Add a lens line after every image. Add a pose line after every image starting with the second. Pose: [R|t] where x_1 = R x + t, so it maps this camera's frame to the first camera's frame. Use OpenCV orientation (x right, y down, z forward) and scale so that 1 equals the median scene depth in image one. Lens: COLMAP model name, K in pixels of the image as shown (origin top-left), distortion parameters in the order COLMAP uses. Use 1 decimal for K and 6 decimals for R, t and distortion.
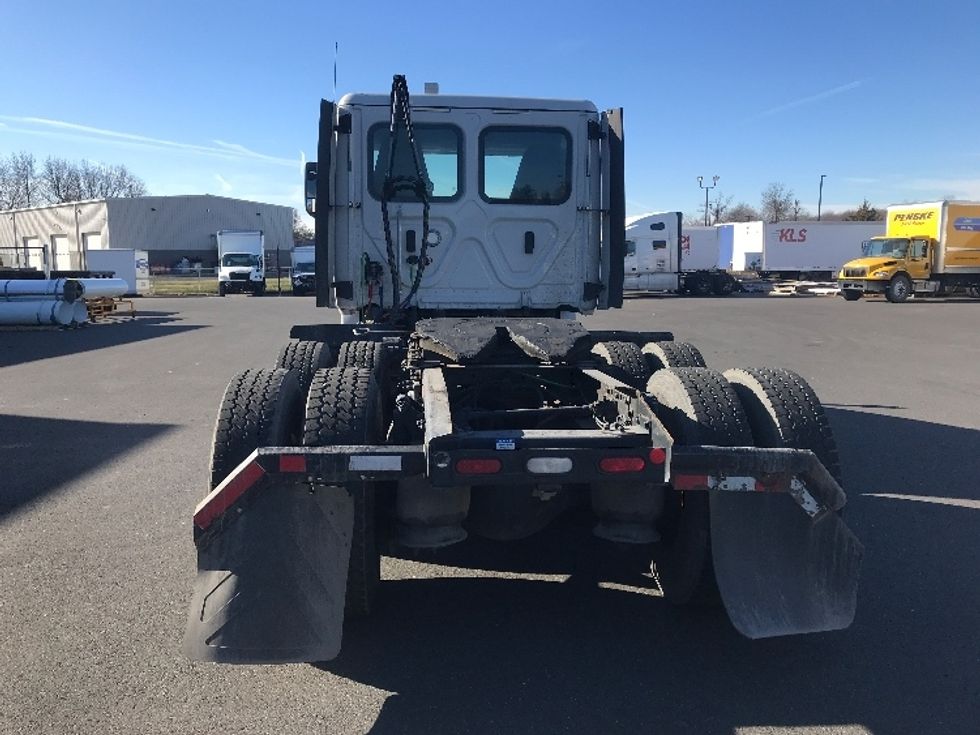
lens RADIAL K [[795.9, 0, 490.0], [0, 795.9, 367.5], [0, 0, 1]] dist [0.049134, -0.004756]
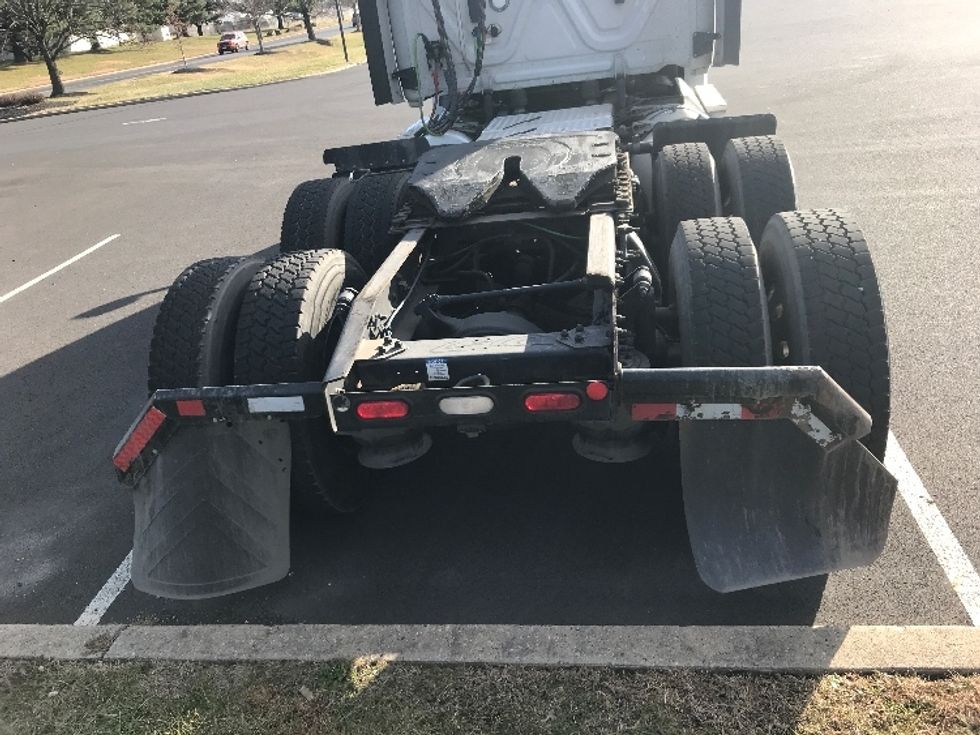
lens RADIAL K [[795.9, 0, 490.0], [0, 795.9, 367.5], [0, 0, 1]] dist [0.049134, -0.004756]
pose [[0.963852, -0.013481, -0.266098, 0.138733], [0.103255, 0.939573, 0.326405, -0.079033], [0.245619, -0.342082, 0.907001, 0.114722]]
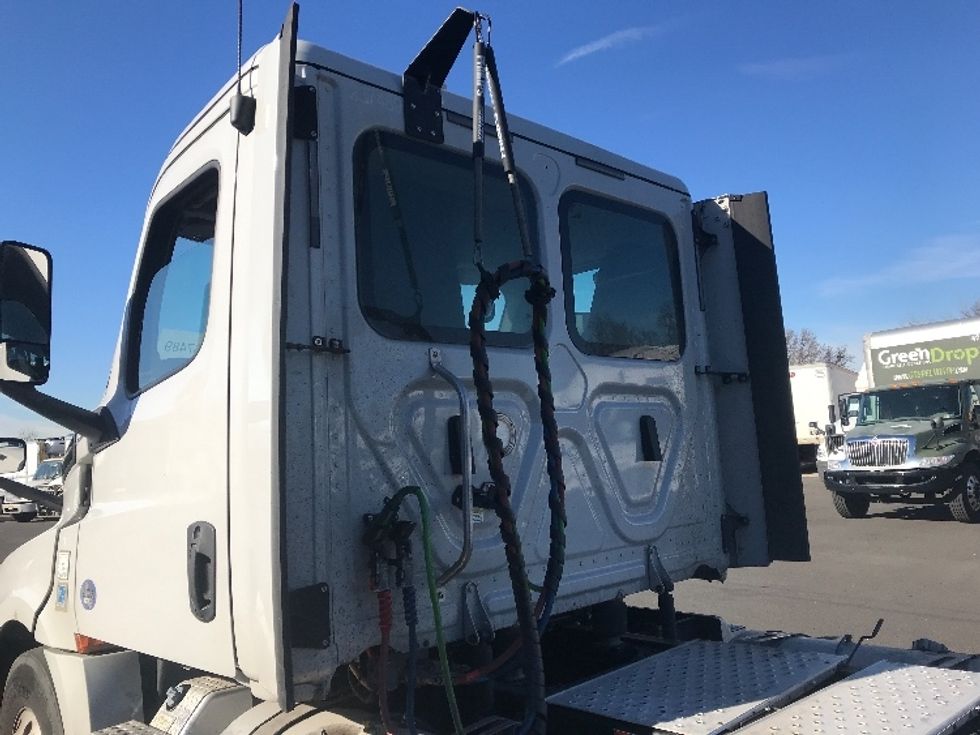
lens RADIAL K [[821.4, 0, 490.0], [0, 821.4, 367.5], [0, 0, 1]] dist [0.003944, 0.000139]
pose [[0.777442, 0.016866, 0.628728, -0.334931], [0.144264, 0.968207, -0.204359, -0.117681], [-0.612186, 0.249580, 0.750292, 0.718686]]
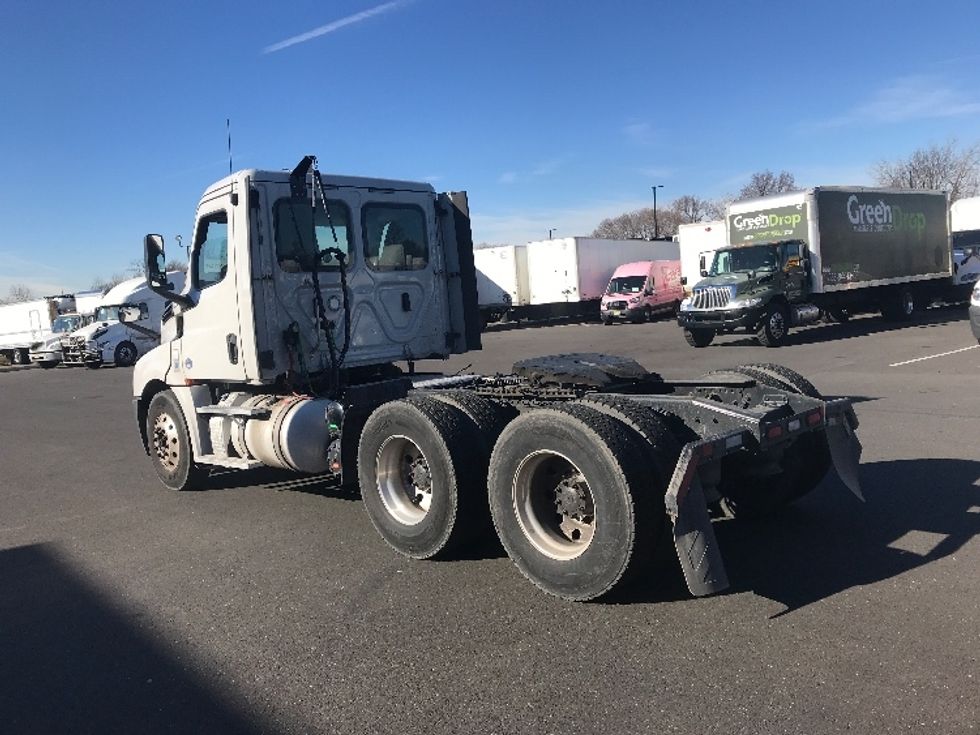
lens RADIAL K [[795.9, 0, 490.0], [0, 795.9, 367.5], [0, 0, 1]] dist [0.049134, -0.004756]
pose [[0.764568, -0.117033, 0.633829, -0.622344], [0.165815, 0.985993, -0.017959, -0.023924], [-0.622850, 0.118829, 0.773265, 0.048677]]
